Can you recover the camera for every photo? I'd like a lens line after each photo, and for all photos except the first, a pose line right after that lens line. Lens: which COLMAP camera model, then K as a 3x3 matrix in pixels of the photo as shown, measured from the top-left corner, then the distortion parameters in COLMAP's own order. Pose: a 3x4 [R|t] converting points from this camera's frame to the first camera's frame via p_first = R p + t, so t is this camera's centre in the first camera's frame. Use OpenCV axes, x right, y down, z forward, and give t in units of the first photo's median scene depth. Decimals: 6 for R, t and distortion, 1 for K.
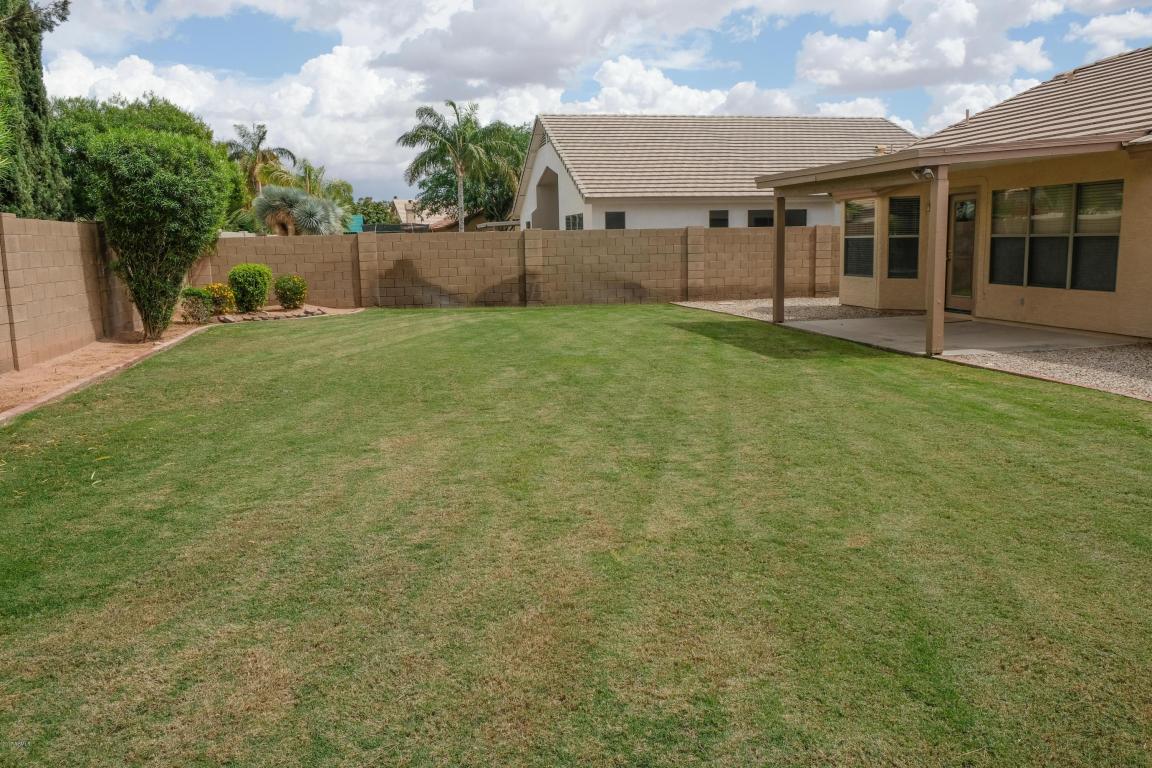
lens RADIAL K [[914.2, 0, 576.0], [0, 914.2, 384.0], [0, 0, 1]] dist [-0.018049, 0.008773]
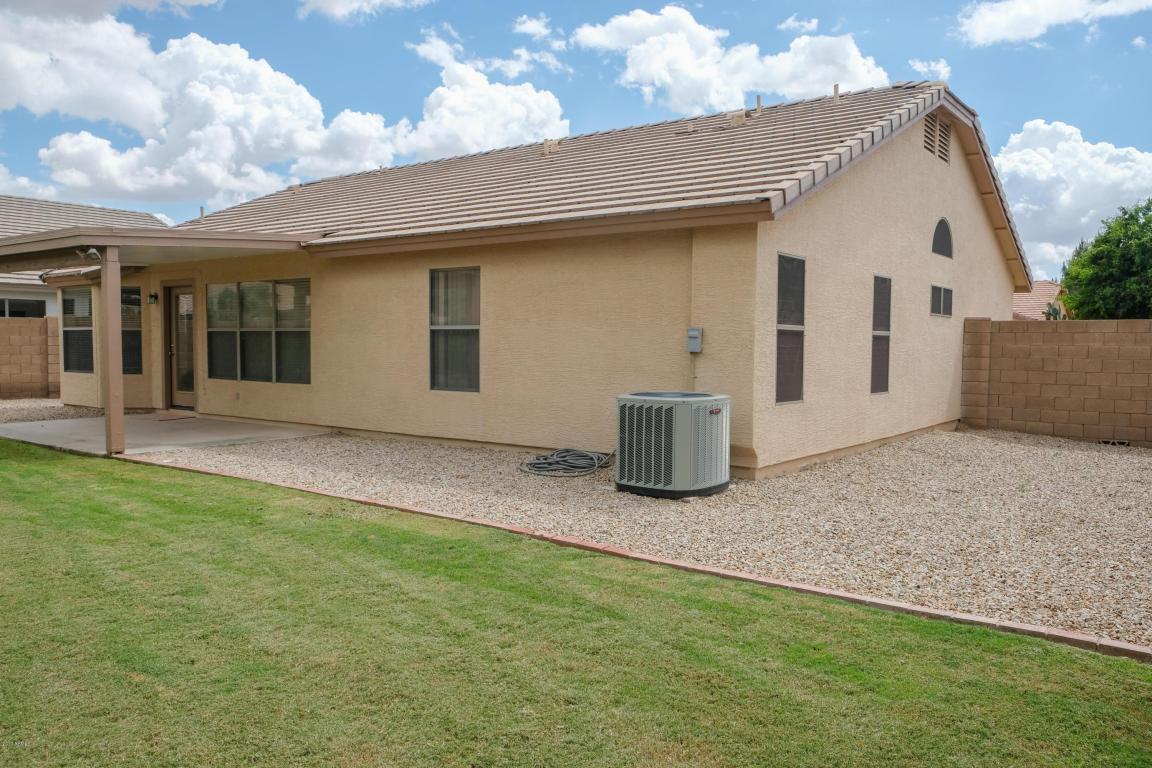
lens RADIAL K [[914.2, 0, 576.0], [0, 914.2, 384.0], [0, 0, 1]] dist [-0.018049, 0.008773]
pose [[0.744323, -0.004233, 0.667806, 0.118167], [0.078956, 0.993524, -0.081706, 0.007736], [-0.663135, 0.113543, 0.739837, 0.024602]]
